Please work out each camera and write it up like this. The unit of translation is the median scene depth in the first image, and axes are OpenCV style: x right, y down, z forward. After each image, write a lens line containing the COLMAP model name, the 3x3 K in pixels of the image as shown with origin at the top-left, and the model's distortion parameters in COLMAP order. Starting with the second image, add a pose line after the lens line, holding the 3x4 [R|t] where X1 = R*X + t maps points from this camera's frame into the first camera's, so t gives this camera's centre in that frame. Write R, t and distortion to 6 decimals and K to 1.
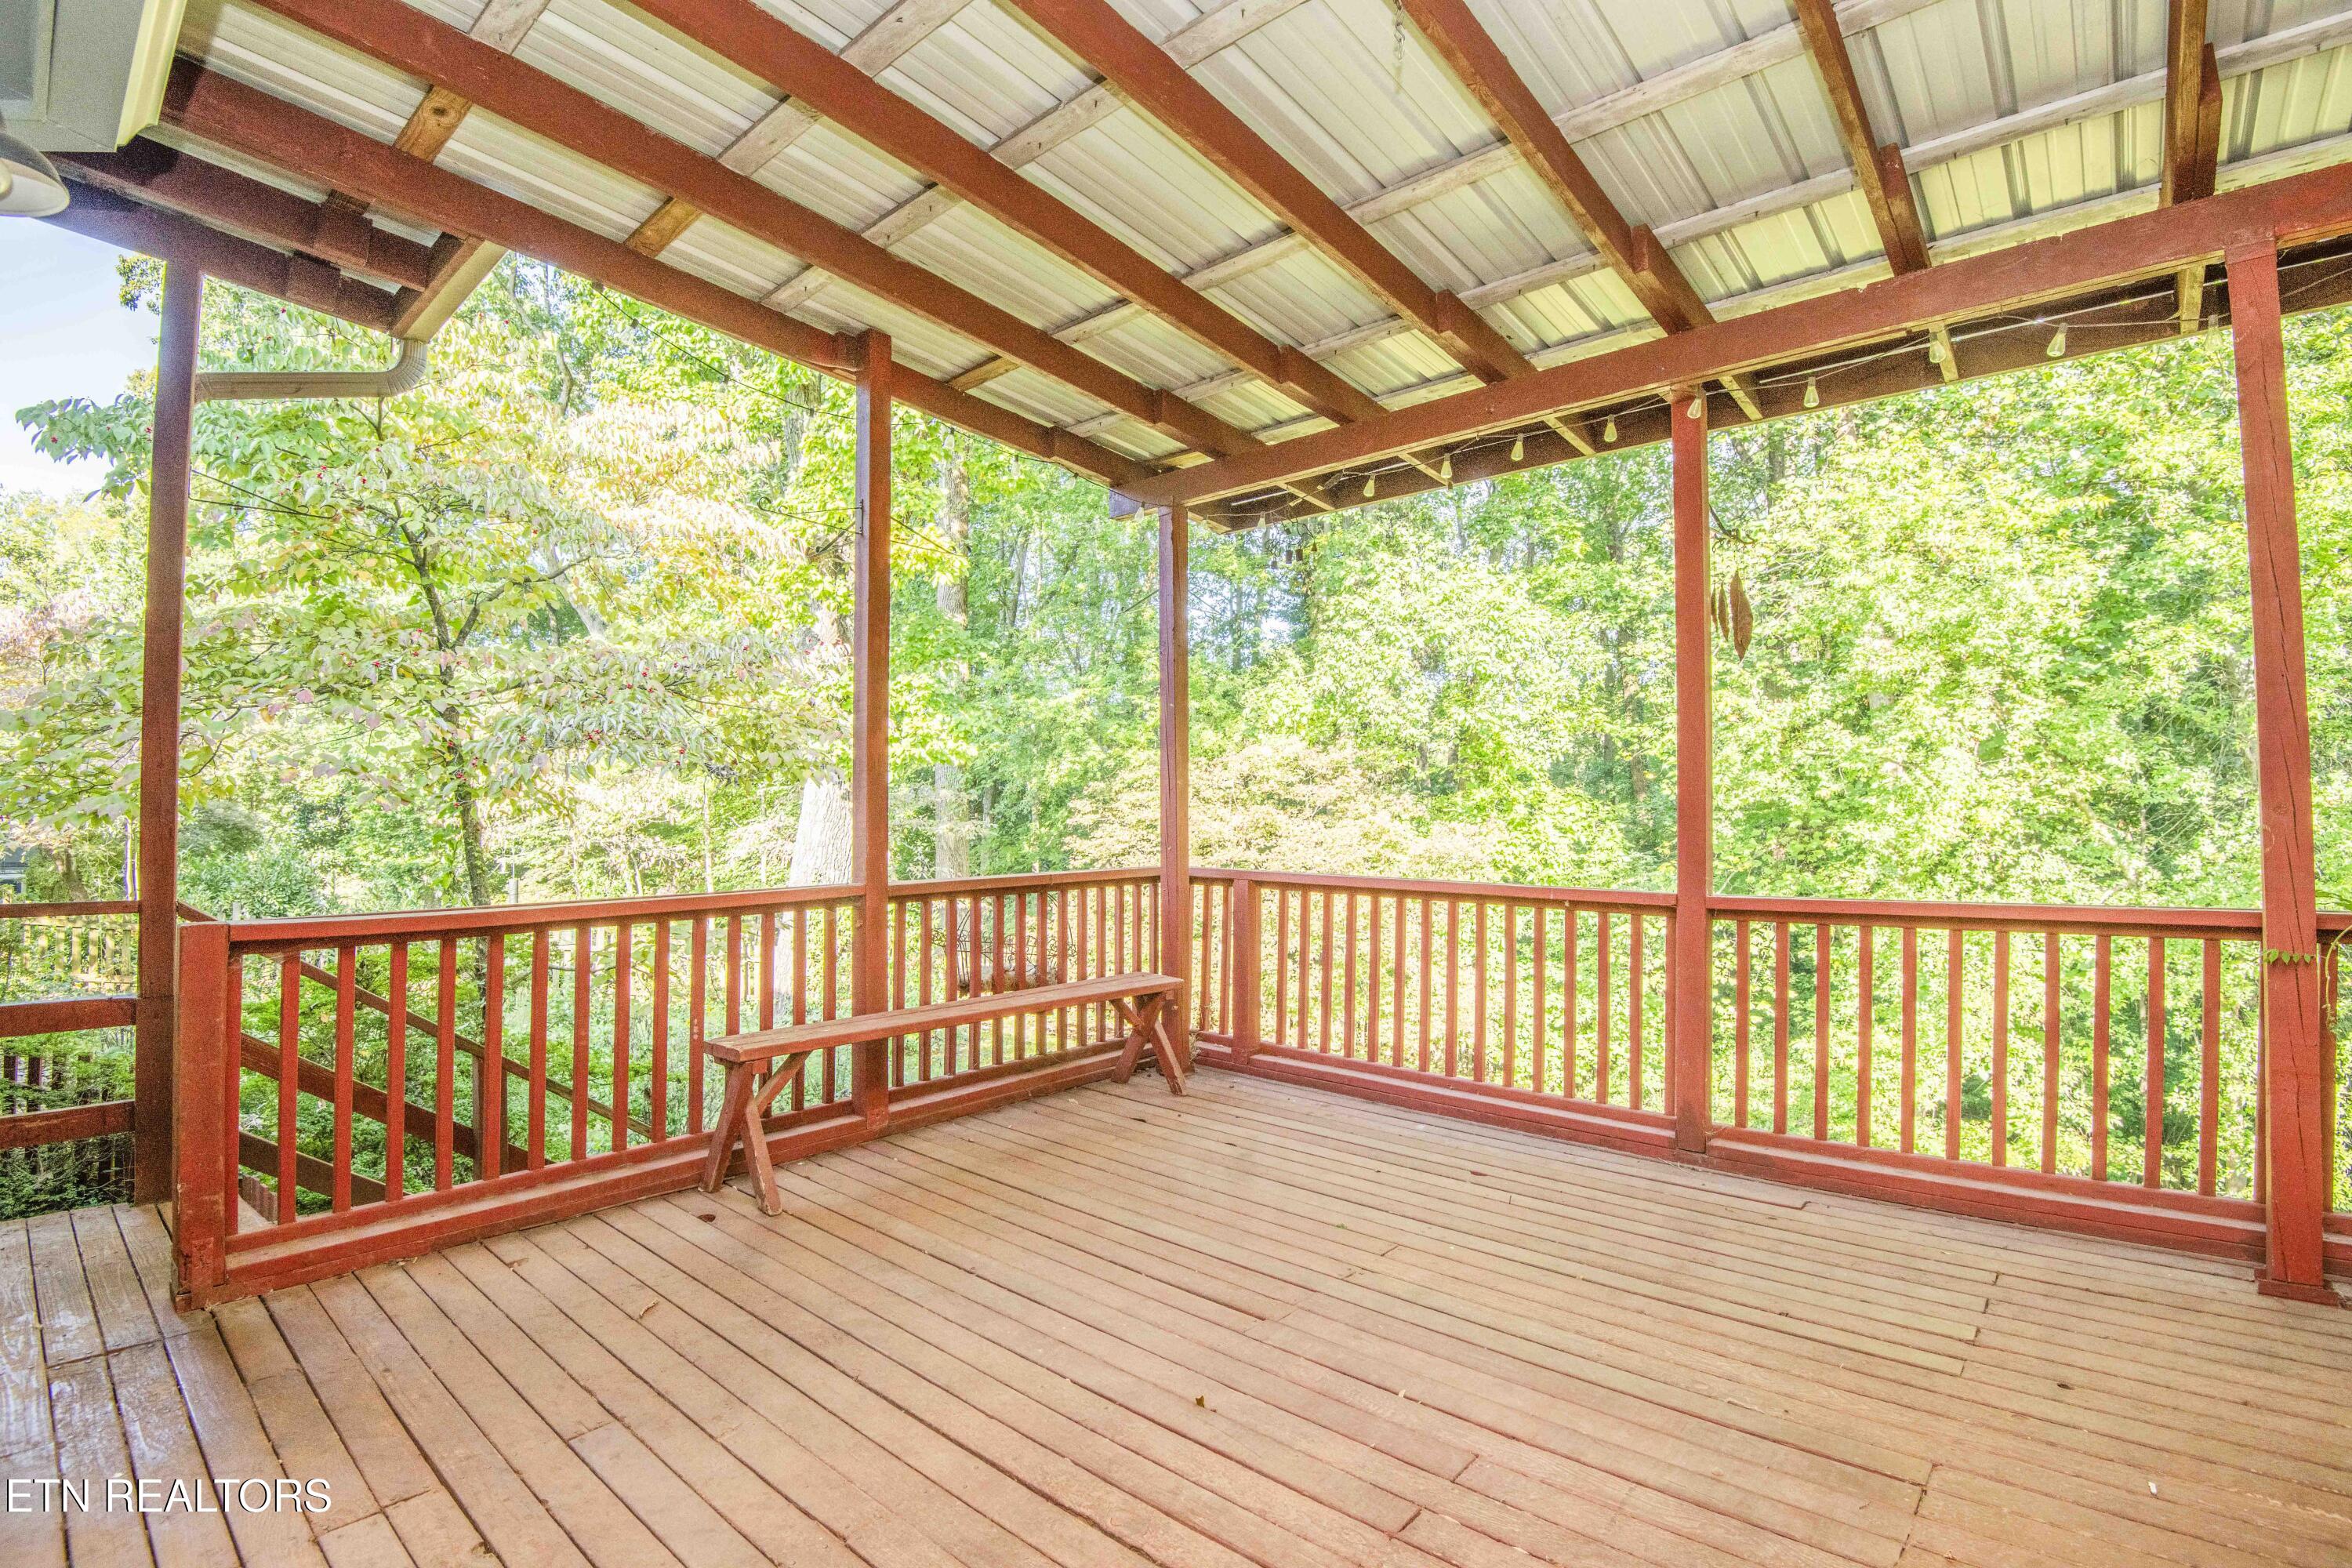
lens RADIAL K [[1085.0, 0, 1177.5], [0, 1085.0, 796.7], [0, 0, 1]] dist [-0.027961, -0.002709]
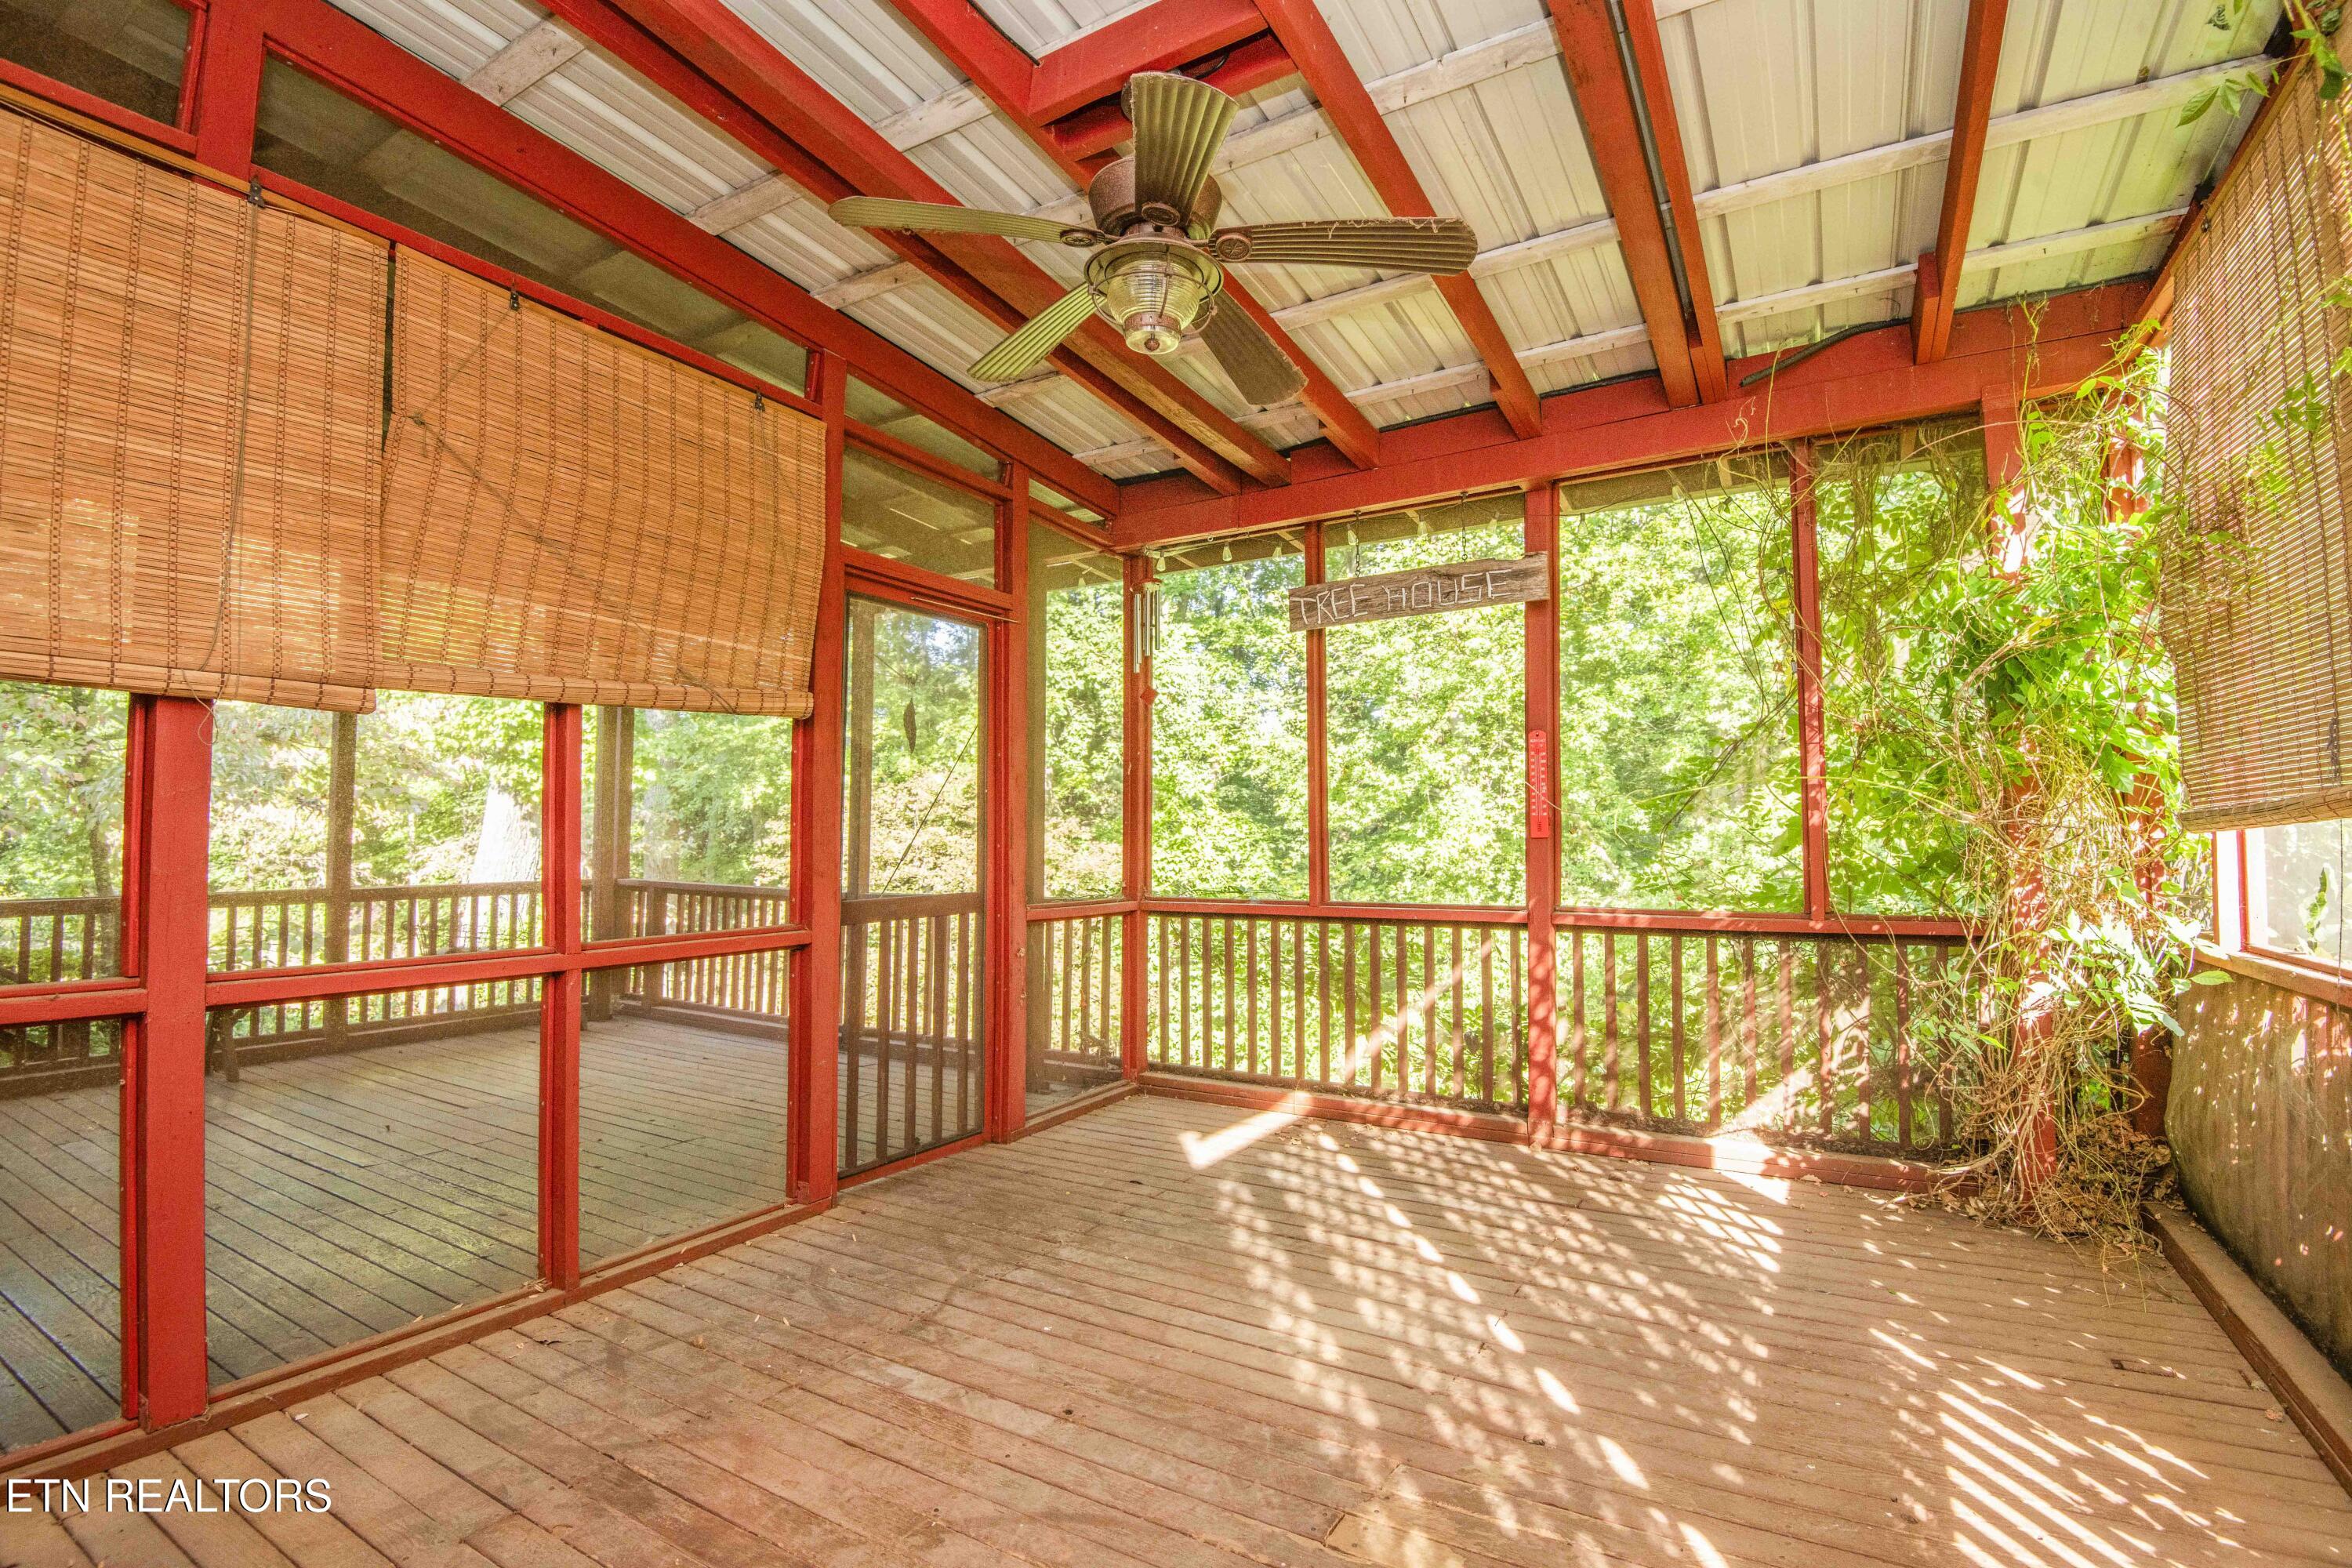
lens RADIAL K [[1085.0, 0, 1174.4], [0, 1085.0, 792.5], [0, 0, 1]] dist [-0.027961, -0.002709]
pose [[0.985067, 0.009622, 0.171900, 0.124871], [-0.006381, 0.999792, -0.019396, -0.007688], [-0.172051, 0.018010, 0.984923, -0.139647]]
